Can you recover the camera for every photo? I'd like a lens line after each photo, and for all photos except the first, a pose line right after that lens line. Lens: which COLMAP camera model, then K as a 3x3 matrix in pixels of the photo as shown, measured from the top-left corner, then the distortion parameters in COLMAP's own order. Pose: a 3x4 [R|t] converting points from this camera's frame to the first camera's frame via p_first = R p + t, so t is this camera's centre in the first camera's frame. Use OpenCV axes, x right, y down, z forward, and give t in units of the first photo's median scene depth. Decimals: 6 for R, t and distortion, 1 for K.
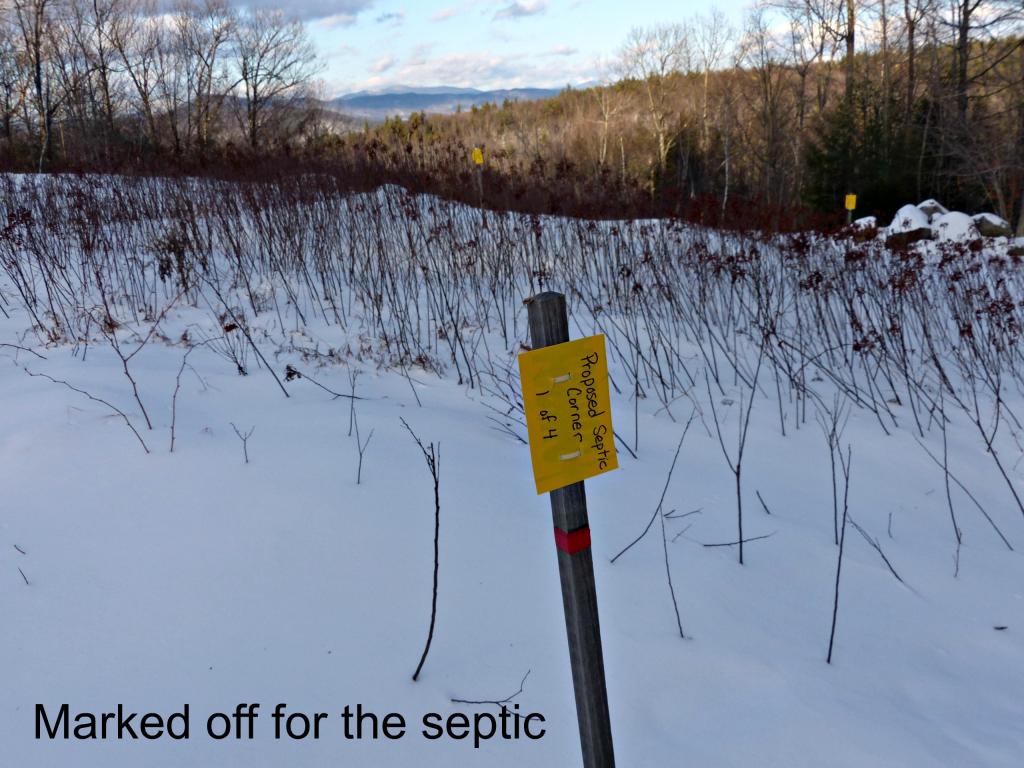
lens RADIAL K [[991.6, 0, 515.4], [0, 991.6, 377.1], [0, 0, 1]] dist [-0.038120, 0.033321]
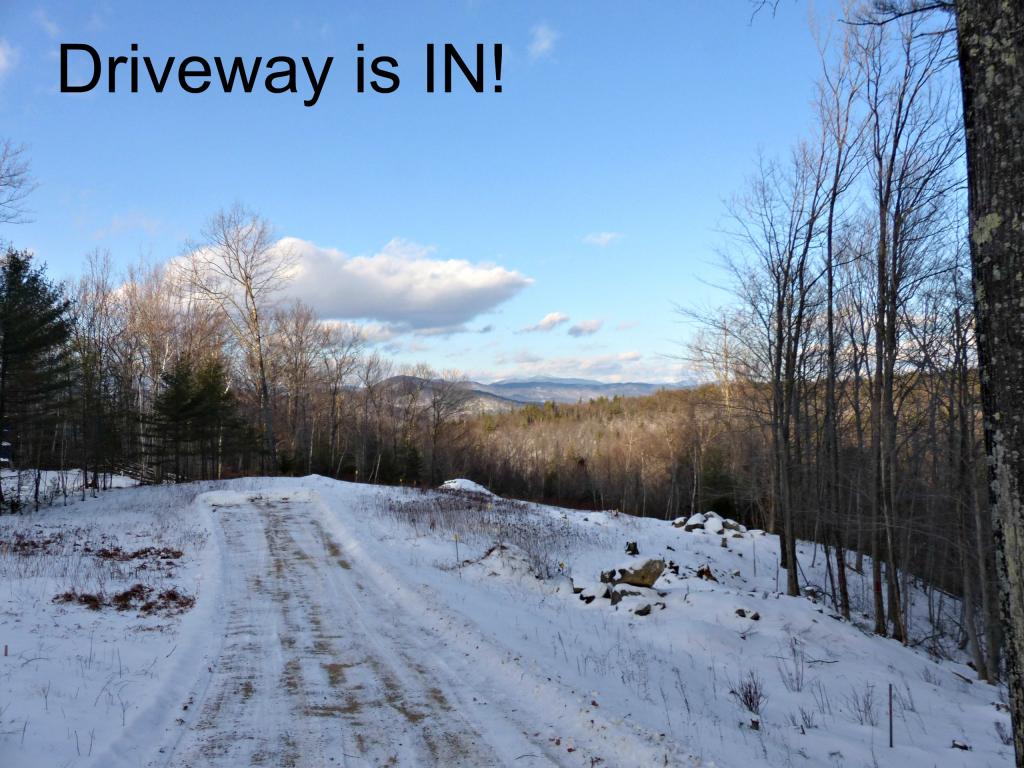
lens RADIAL K [[780.9, 0, 512.0], [0, 780.9, 384.0], [0, 0, 1]] dist [-0.000726, -0.000143]
pose [[0.987718, 0.047307, -0.148913, 0.074116], [-0.086388, 0.959485, -0.268188, 0.025927], [0.130193, 0.277759, 0.951788, -0.335553]]
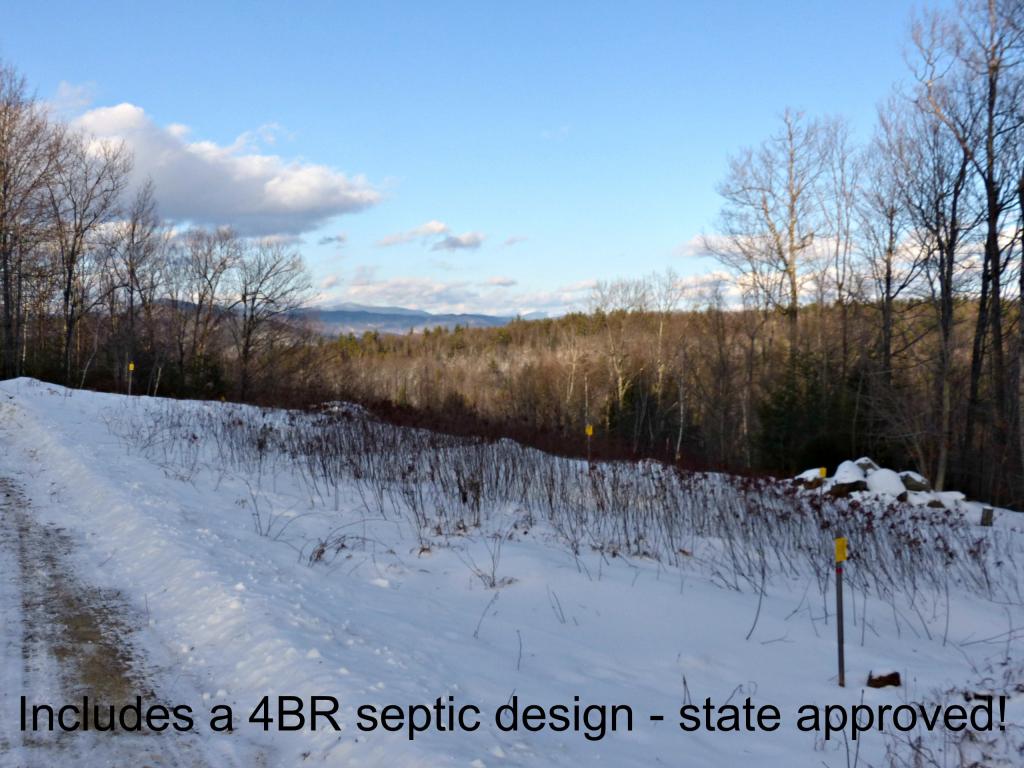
lens RADIAL K [[991.6, 0, 515.4], [0, 991.6, 377.1], [0, 0, 1]] dist [-0.038120, 0.033321]
pose [[0.996372, 0.064547, 0.055465, -0.029449], [-0.050748, 0.973811, -0.221622, 0.005613], [-0.068317, 0.218003, 0.973554, -0.063563]]
